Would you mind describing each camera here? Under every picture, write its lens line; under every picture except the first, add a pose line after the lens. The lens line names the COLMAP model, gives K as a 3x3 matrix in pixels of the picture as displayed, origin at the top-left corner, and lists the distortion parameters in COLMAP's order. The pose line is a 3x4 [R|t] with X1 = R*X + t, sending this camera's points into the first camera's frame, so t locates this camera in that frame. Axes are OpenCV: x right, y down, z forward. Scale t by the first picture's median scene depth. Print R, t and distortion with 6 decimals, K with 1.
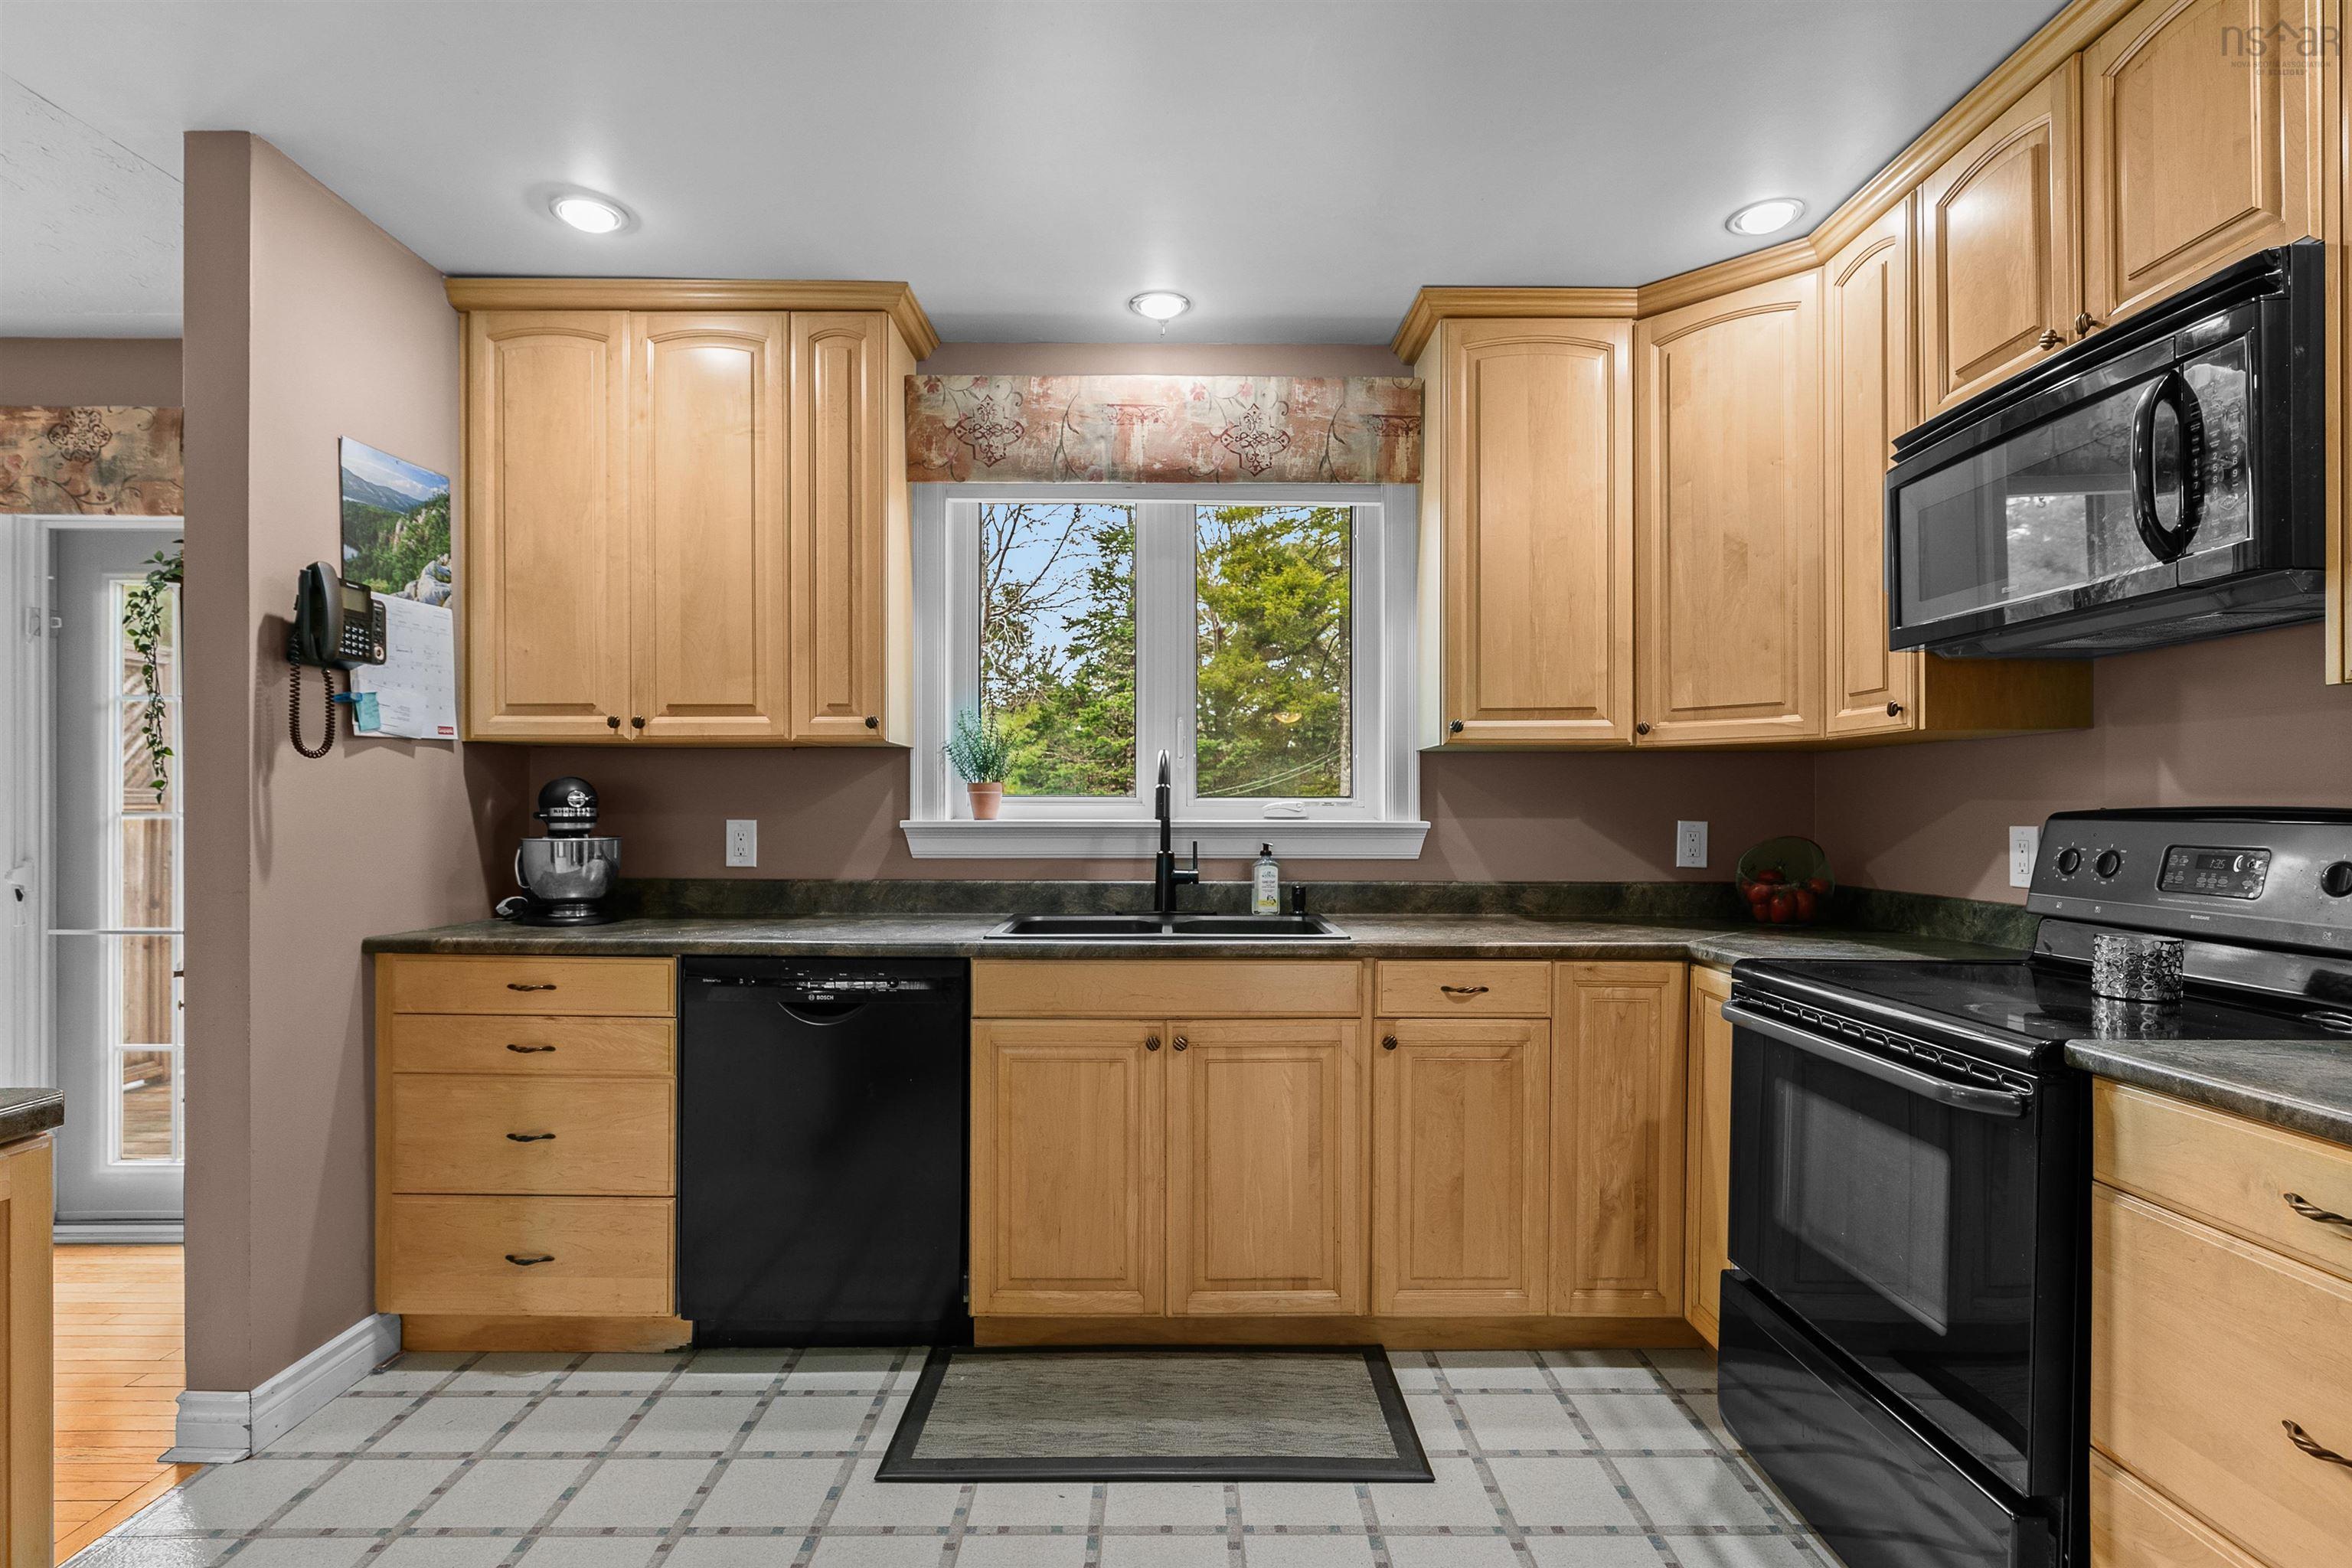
lens RADIAL K [[1170.0, 0, 1177.7], [0, 1170.0, 810.0], [0, 0, 1]] dist [-0.002516, 0.000577]
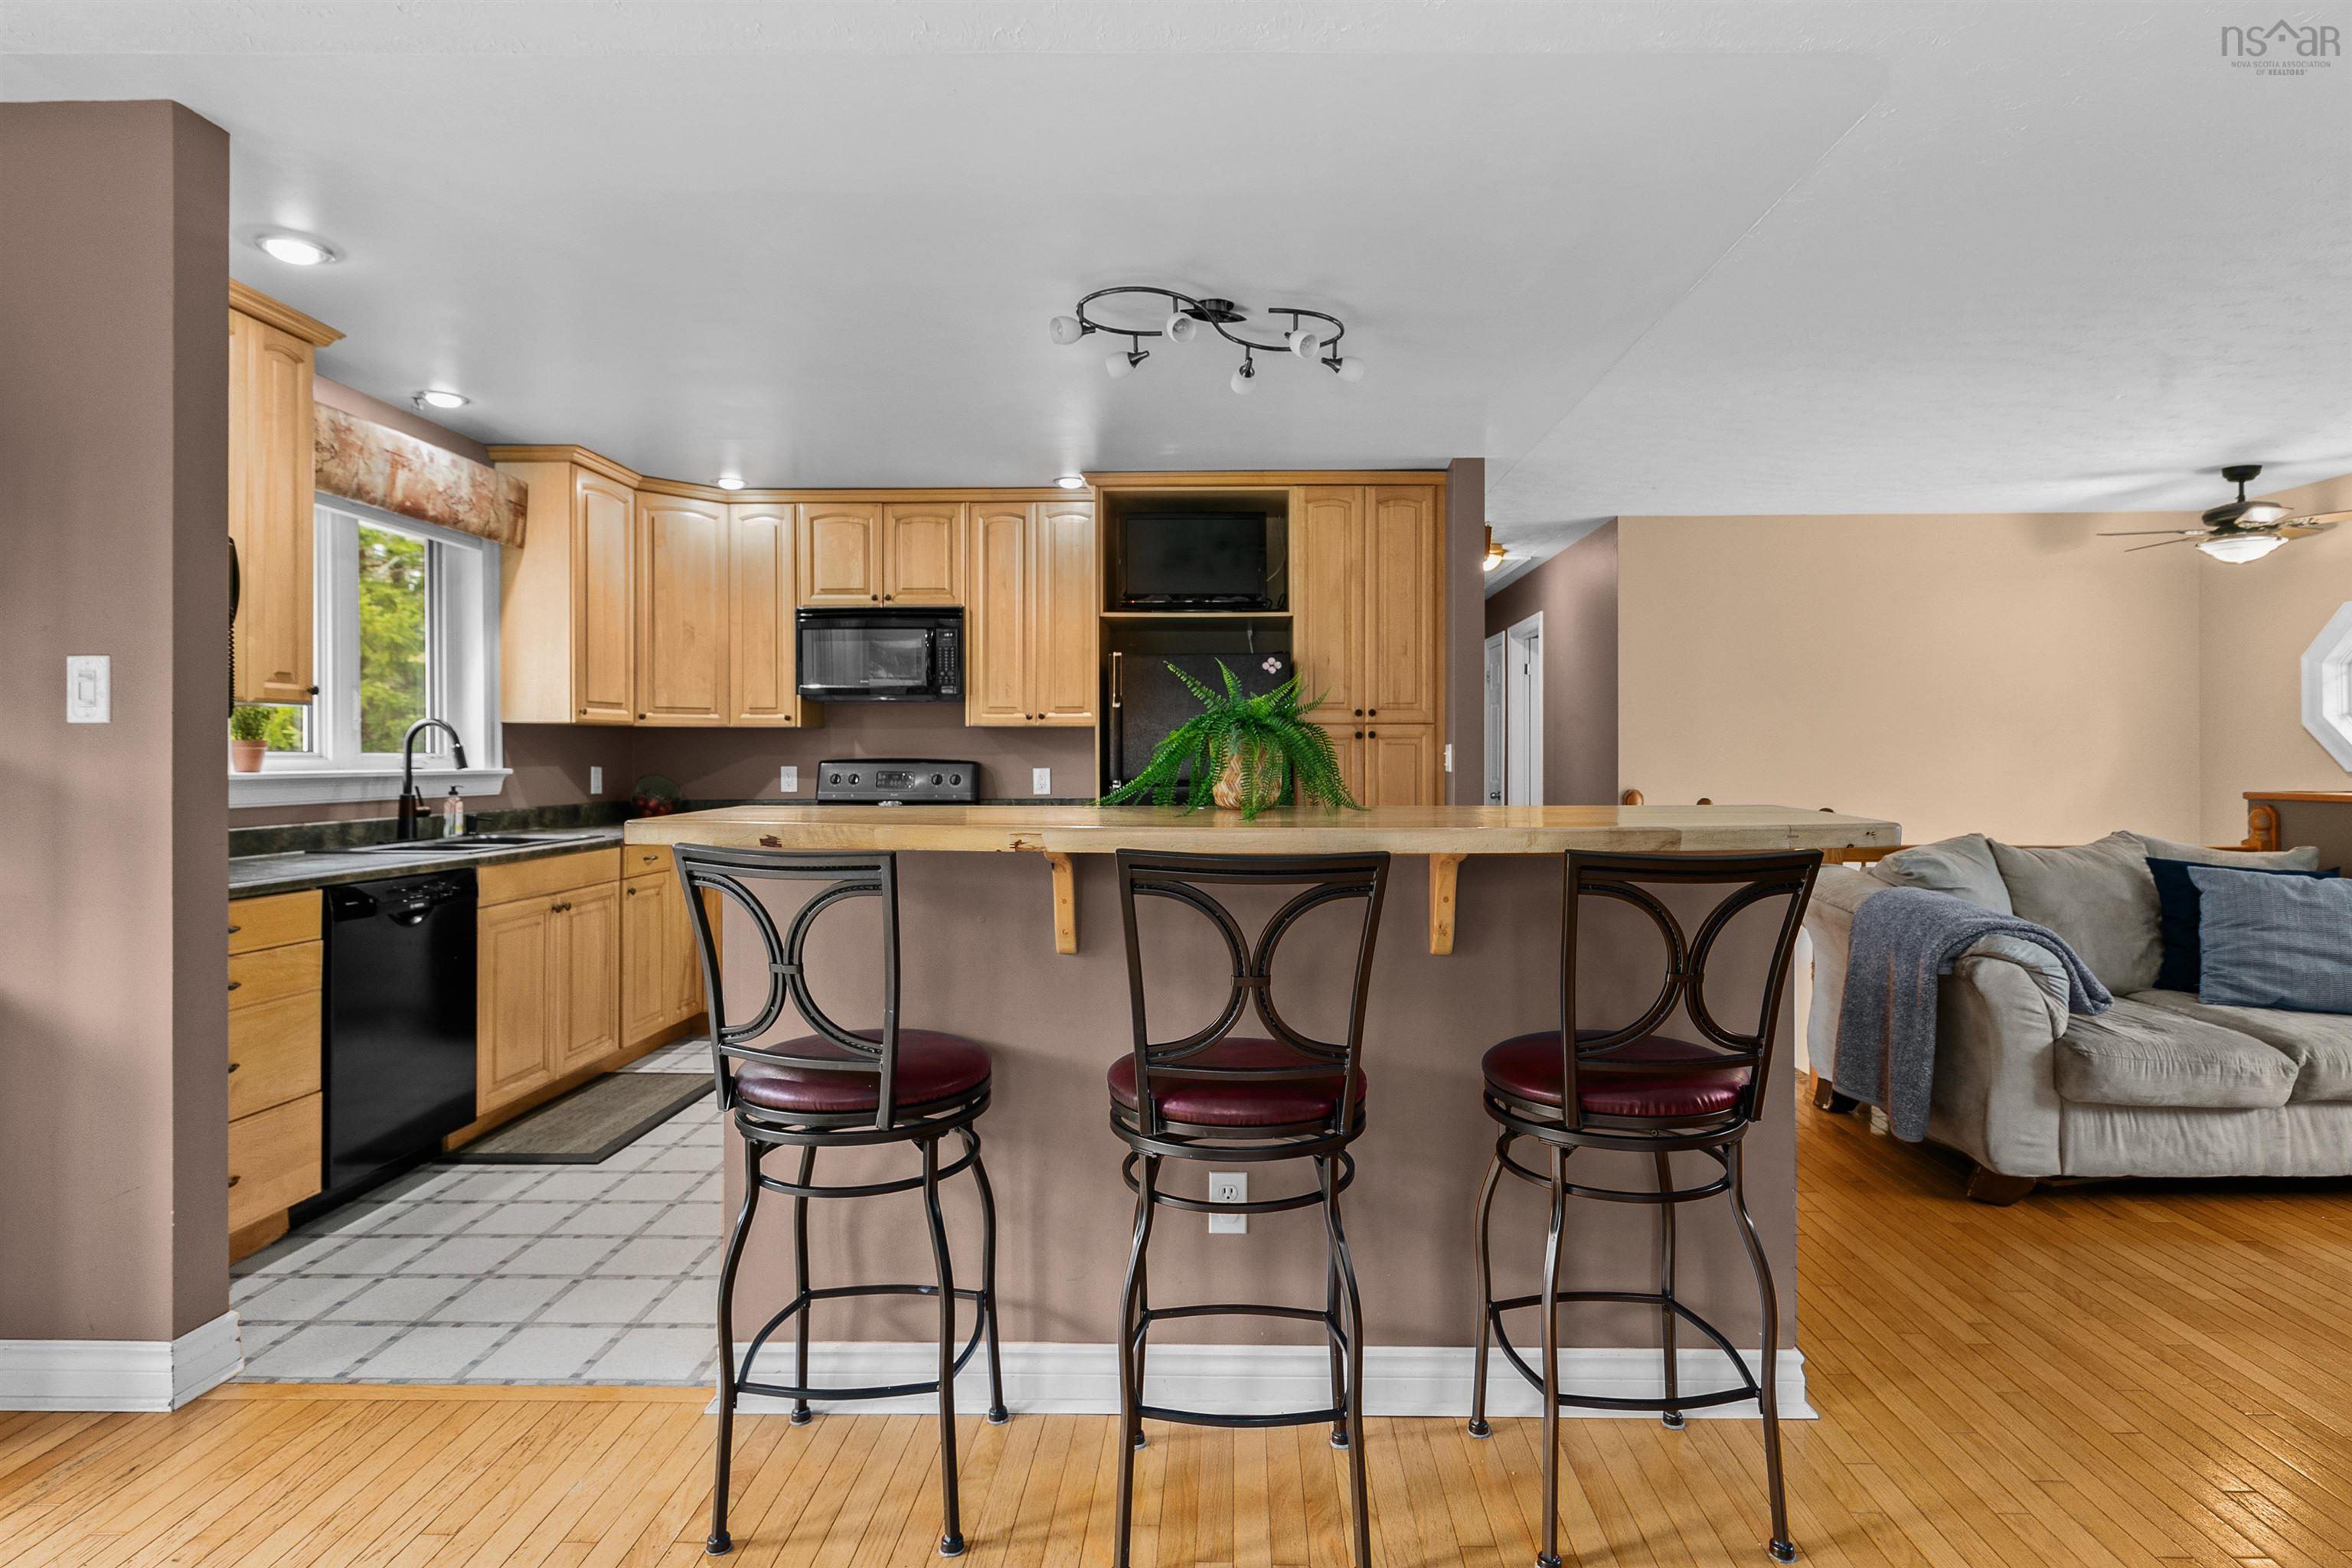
lens RADIAL K [[1183.0, 0, 1218.1], [0, 1183.0, 751.0], [0, 0, 1]] dist [0.000102, 0.000272]
pose [[0.024881, 0.002828, 0.999686, -1.438395], [0.002944, 0.999991, -0.002902, -0.007154], [-0.999686, 0.003015, 0.024872, 0.051116]]
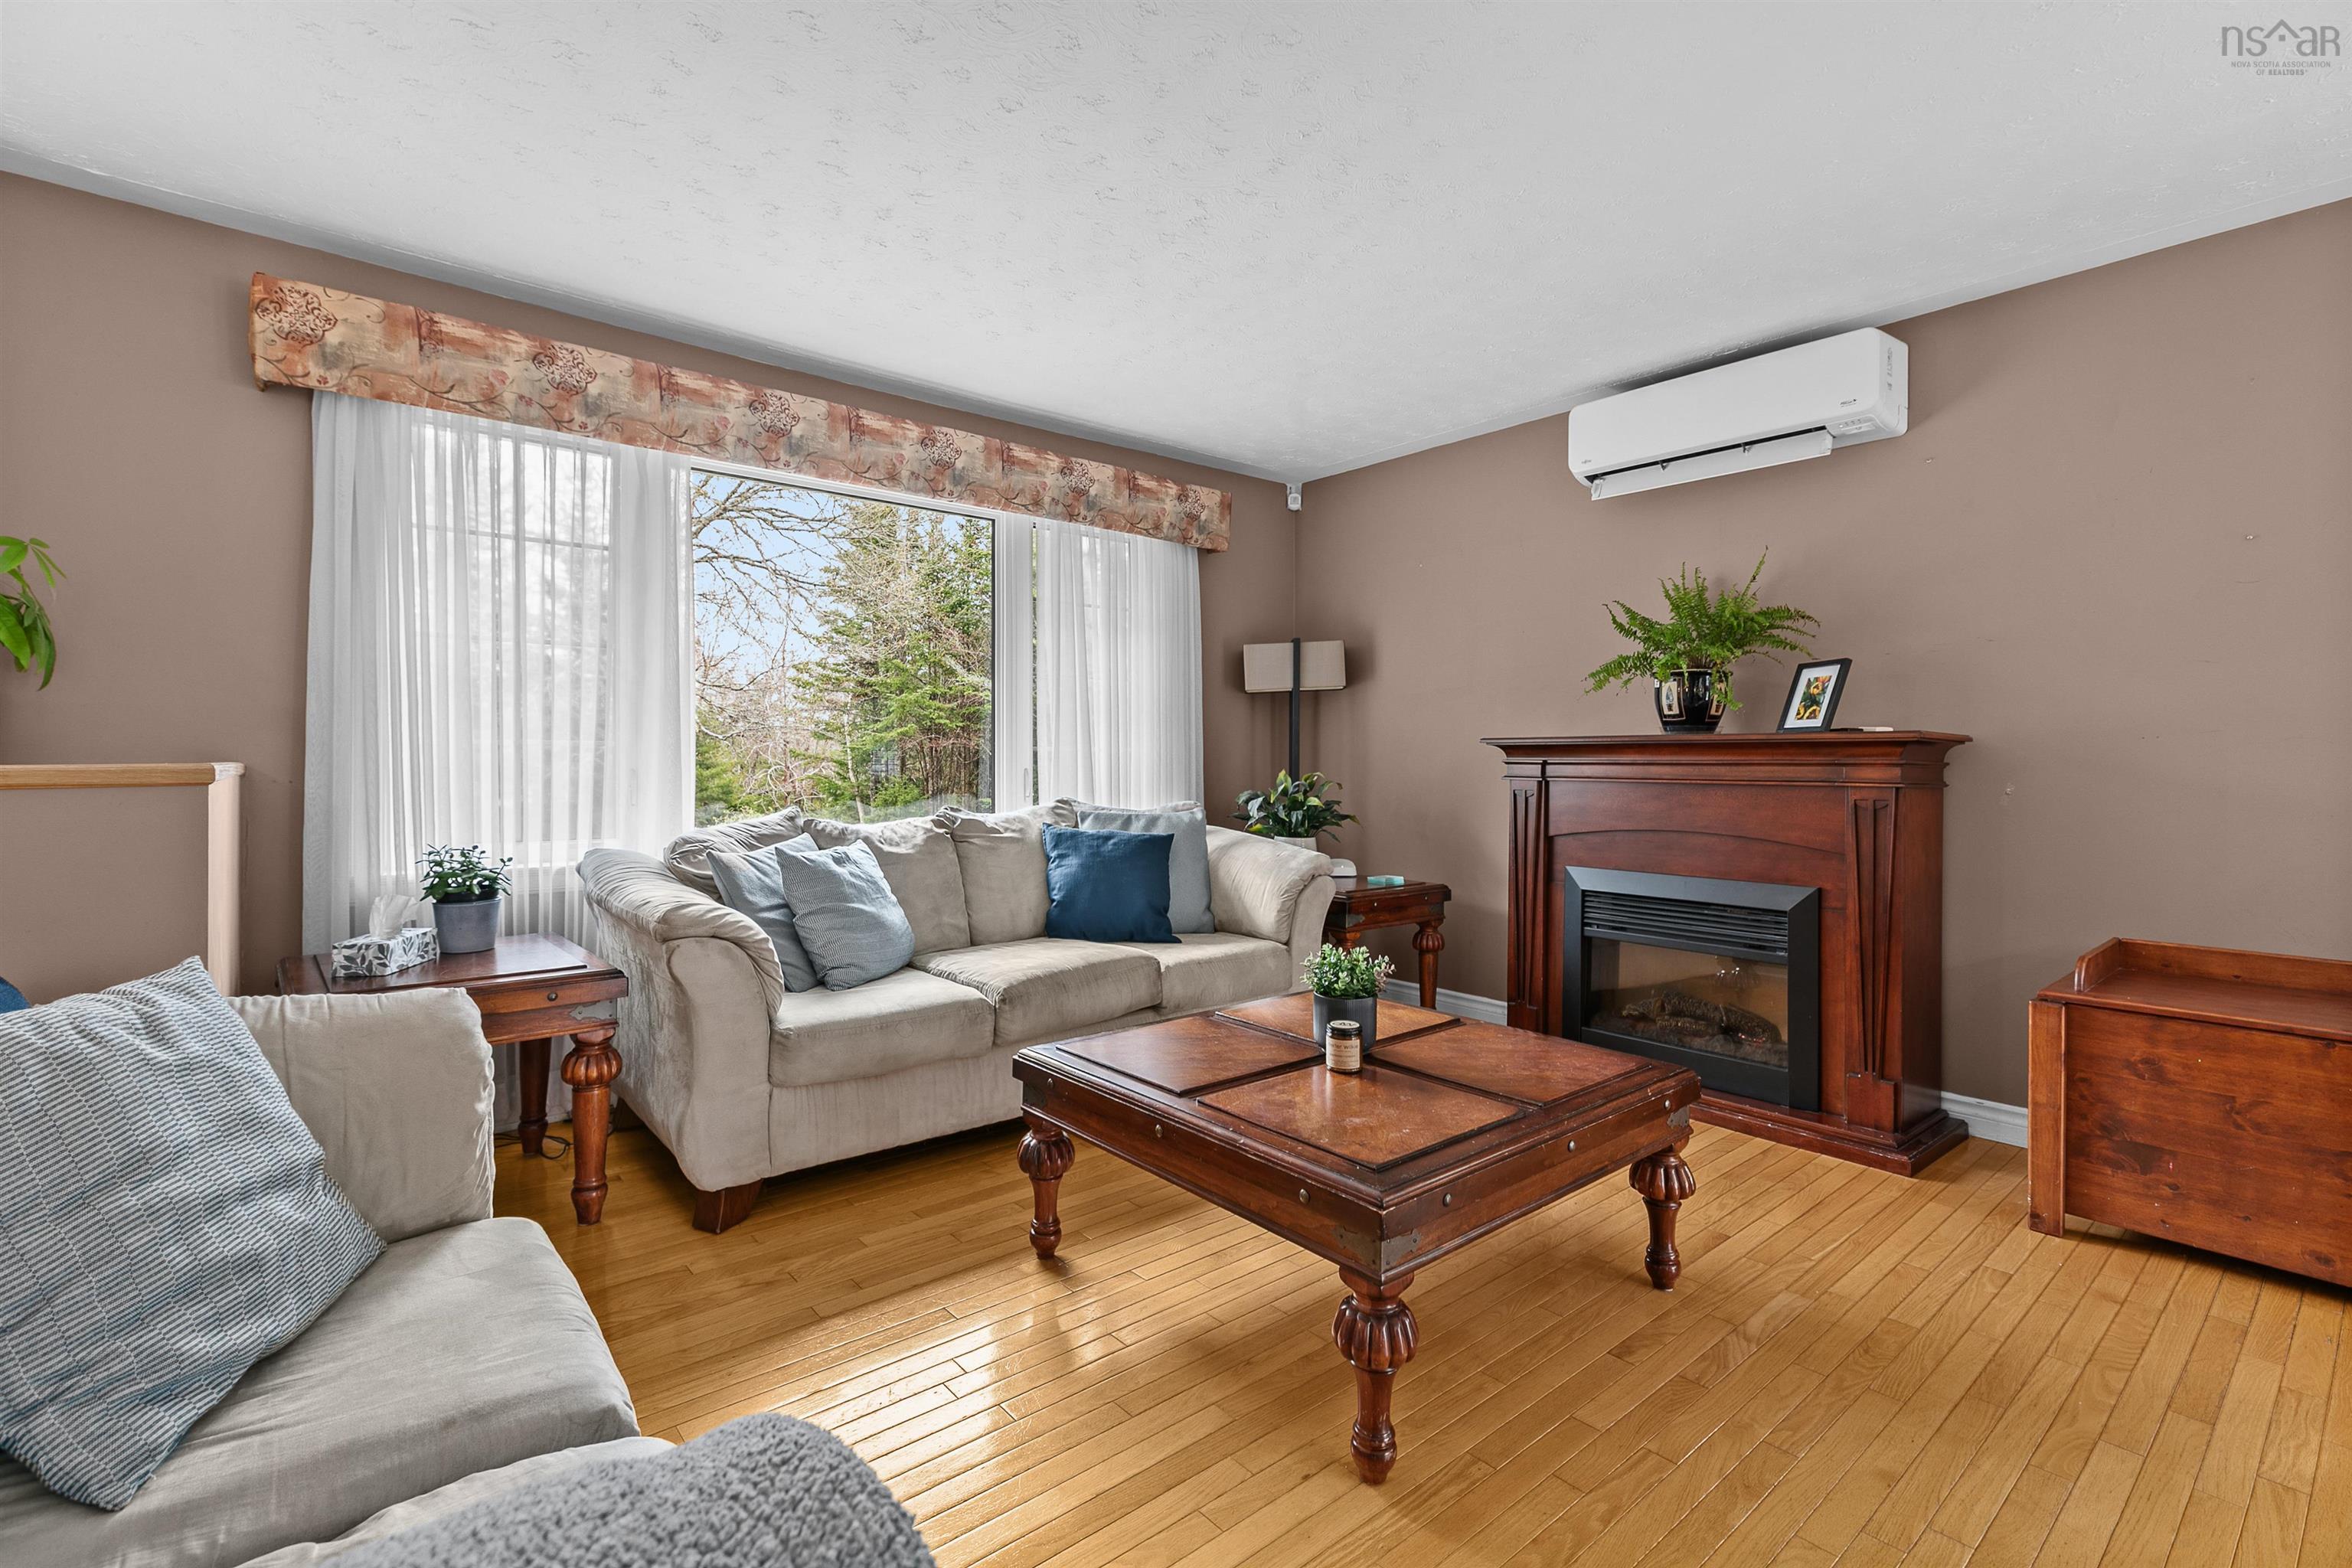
lens RADIAL K [[1061.0, 0, 1169.8], [0, 1061.0, 761.6], [0, 0, 1]] dist [0.000335, 0.000380]
pose [[-0.770558, -0.002373, -0.637366, -0.202044], [-0.004682, 0.999987, 0.001936, 0.037190], [0.637353, 0.004476, -0.770559, -0.518557]]
